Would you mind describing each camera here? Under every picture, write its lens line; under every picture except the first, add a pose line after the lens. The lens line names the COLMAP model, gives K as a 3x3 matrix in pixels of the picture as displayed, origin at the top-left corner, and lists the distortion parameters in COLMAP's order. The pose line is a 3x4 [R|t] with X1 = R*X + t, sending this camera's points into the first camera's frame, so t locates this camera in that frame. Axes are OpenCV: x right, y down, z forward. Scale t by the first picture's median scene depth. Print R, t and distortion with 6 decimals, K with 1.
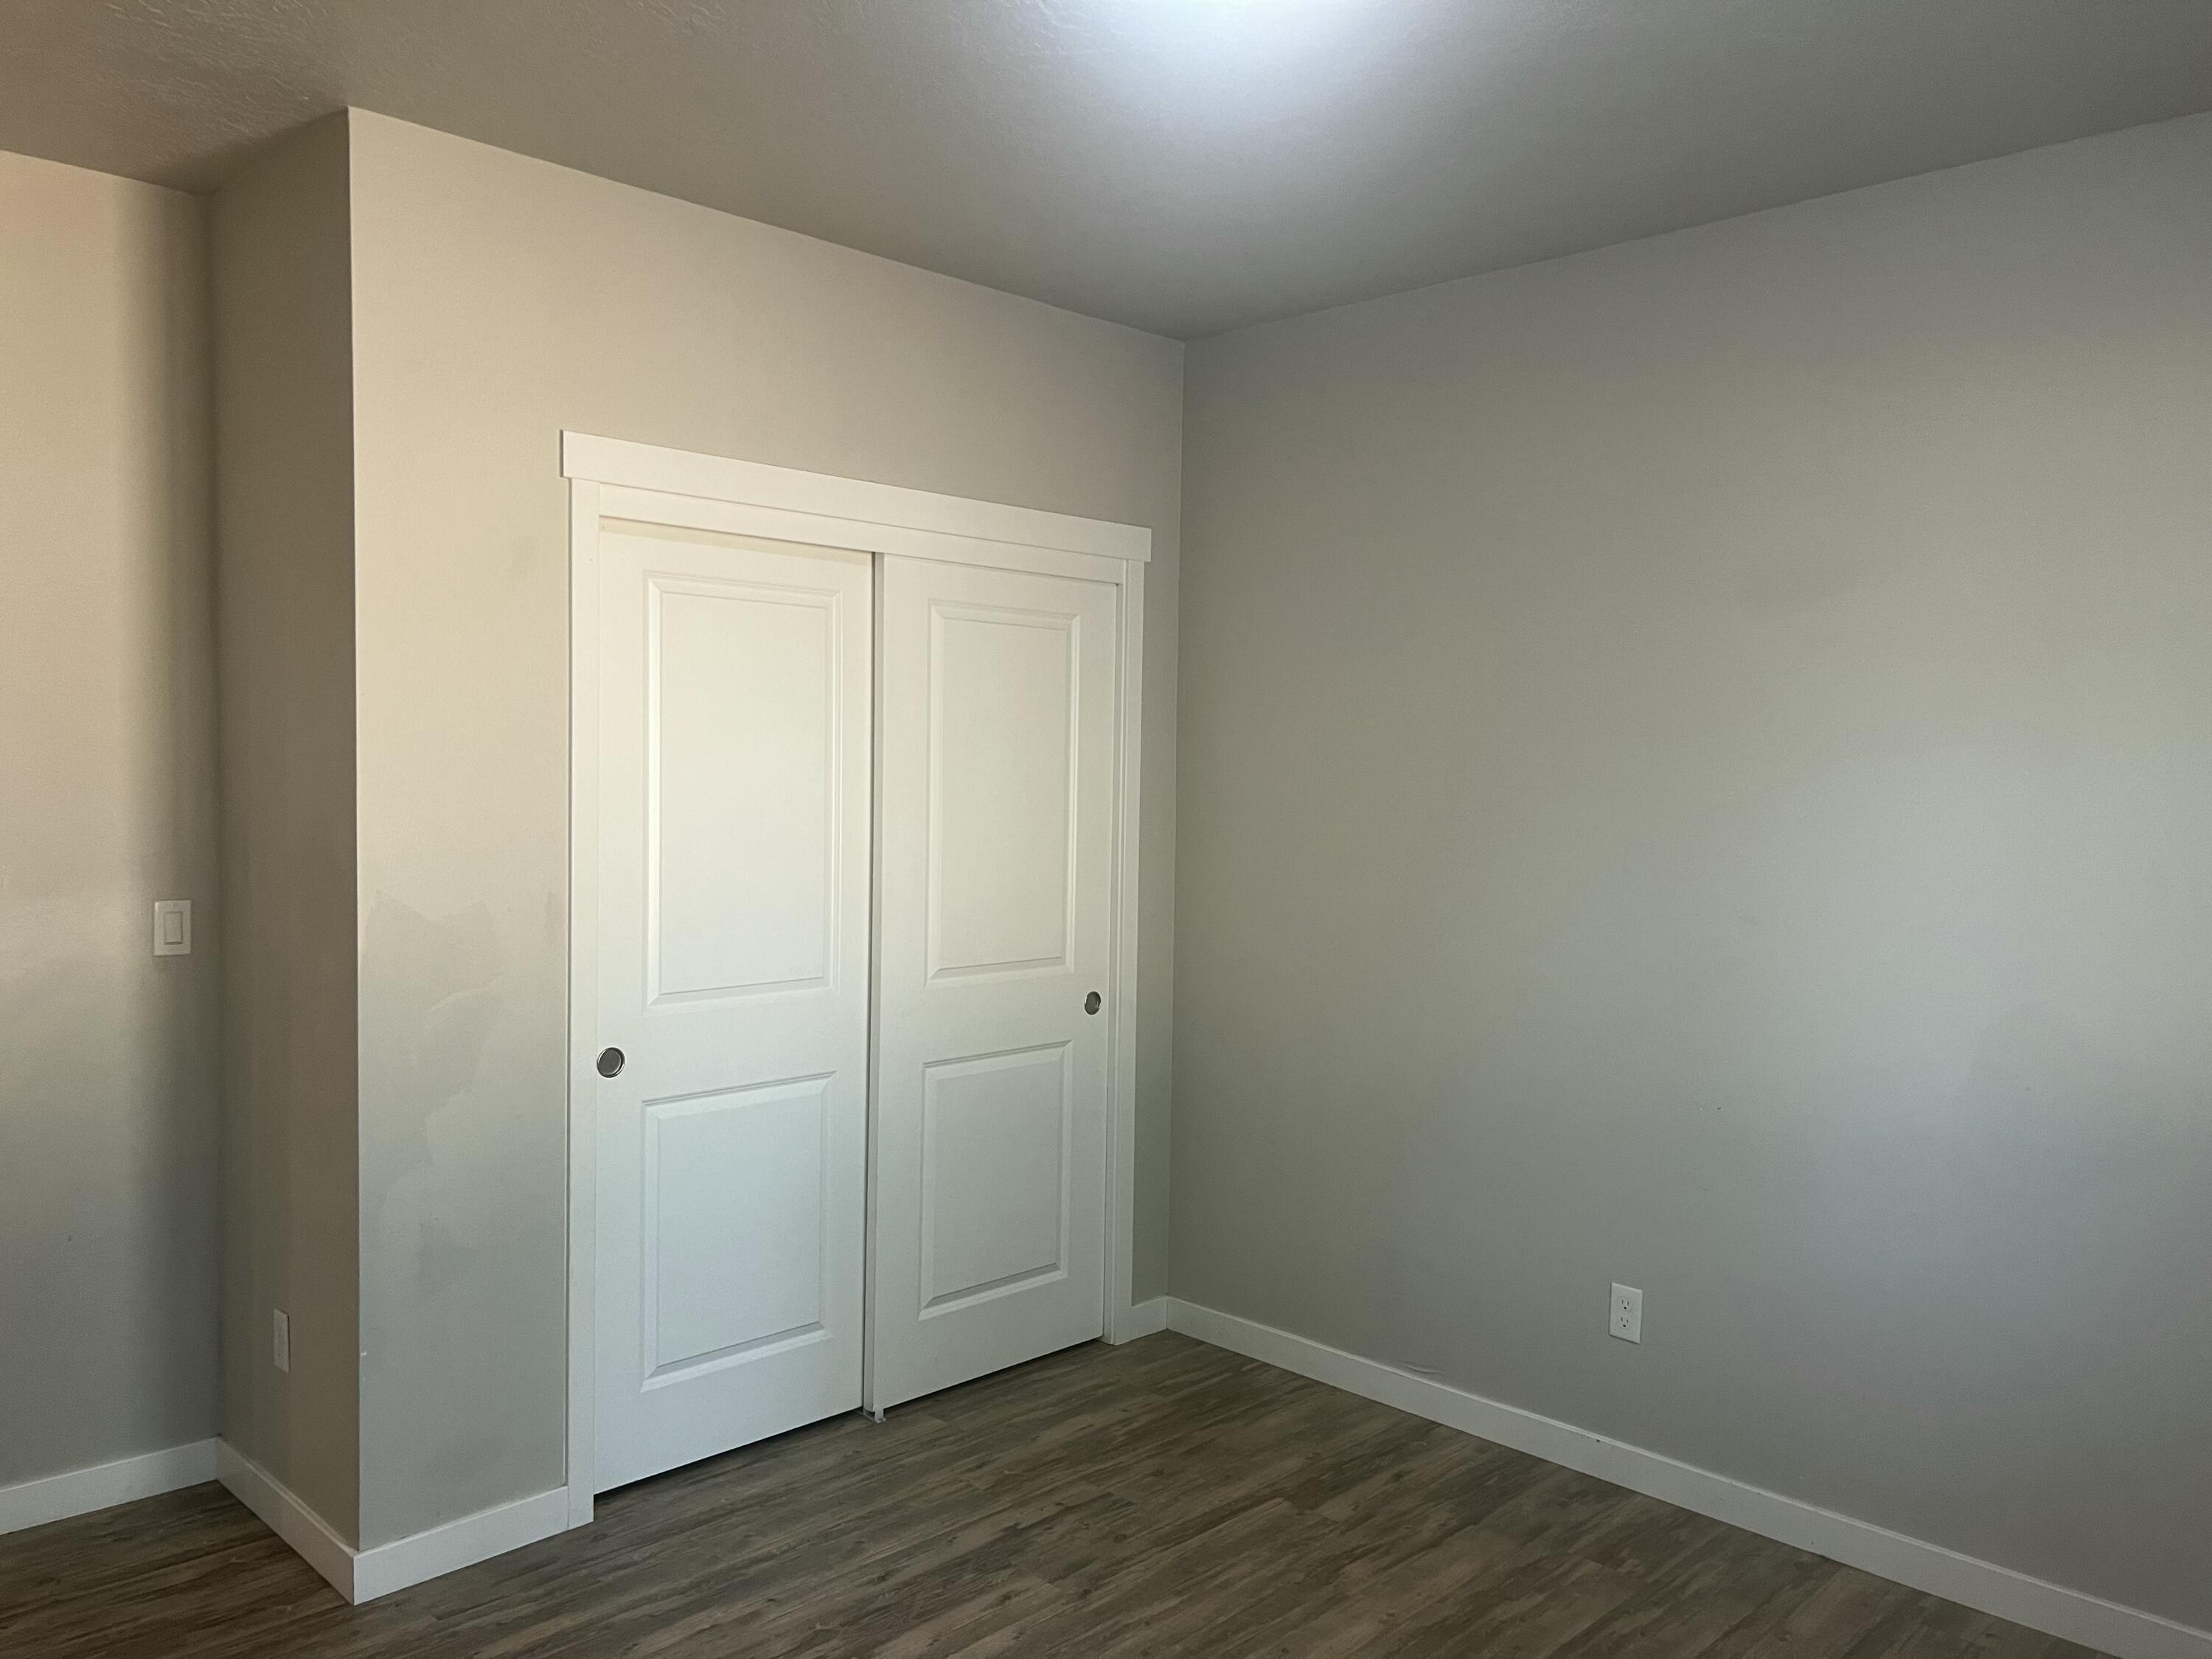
lens RADIAL K [[1672.6, 0, 1111.6], [0, 1672.6, 829.1], [0, 0, 1]] dist [0.057472, -0.023403]
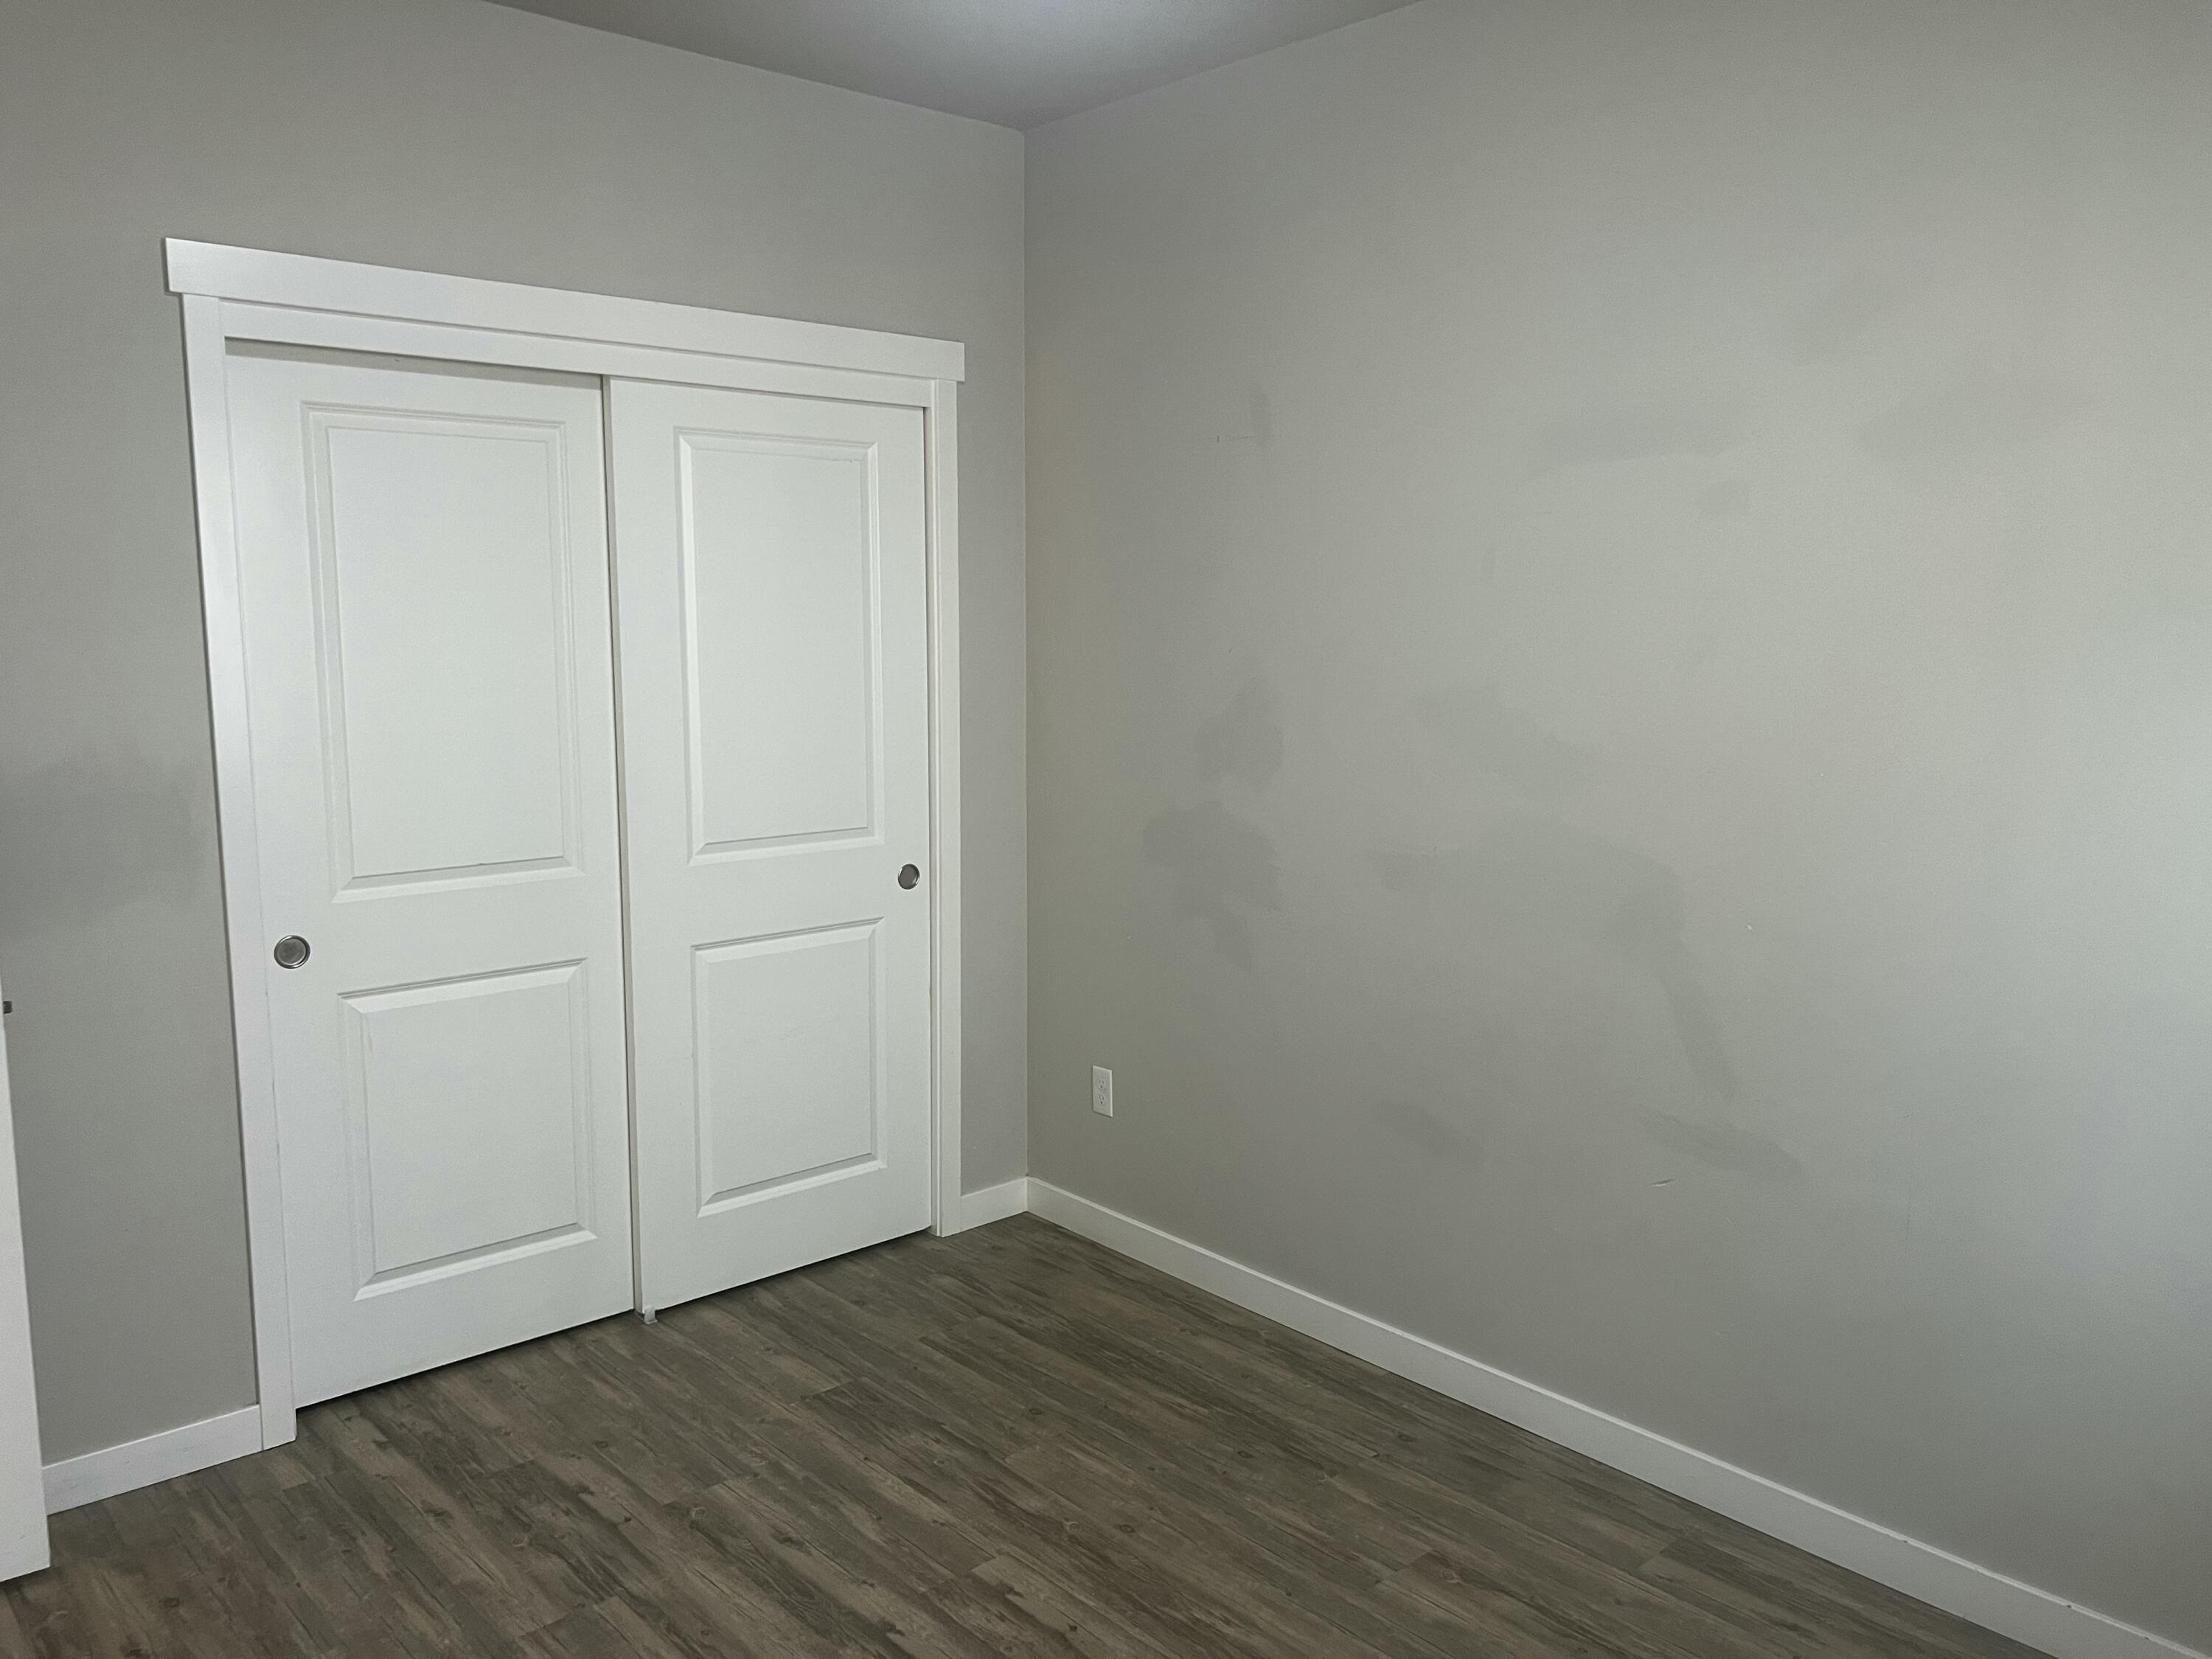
lens RADIAL K [[1585.8, 0, 1101.7], [0, 1585.8, 823.7], [0, 0, 1]] dist [0.011222, 0.012862]
pose [[0.995995, -0.009744, -0.088877, 0.174901], [0.018050, 0.995490, 0.093137, -0.003122], [0.087569, -0.094368, 0.991679, 0.155070]]
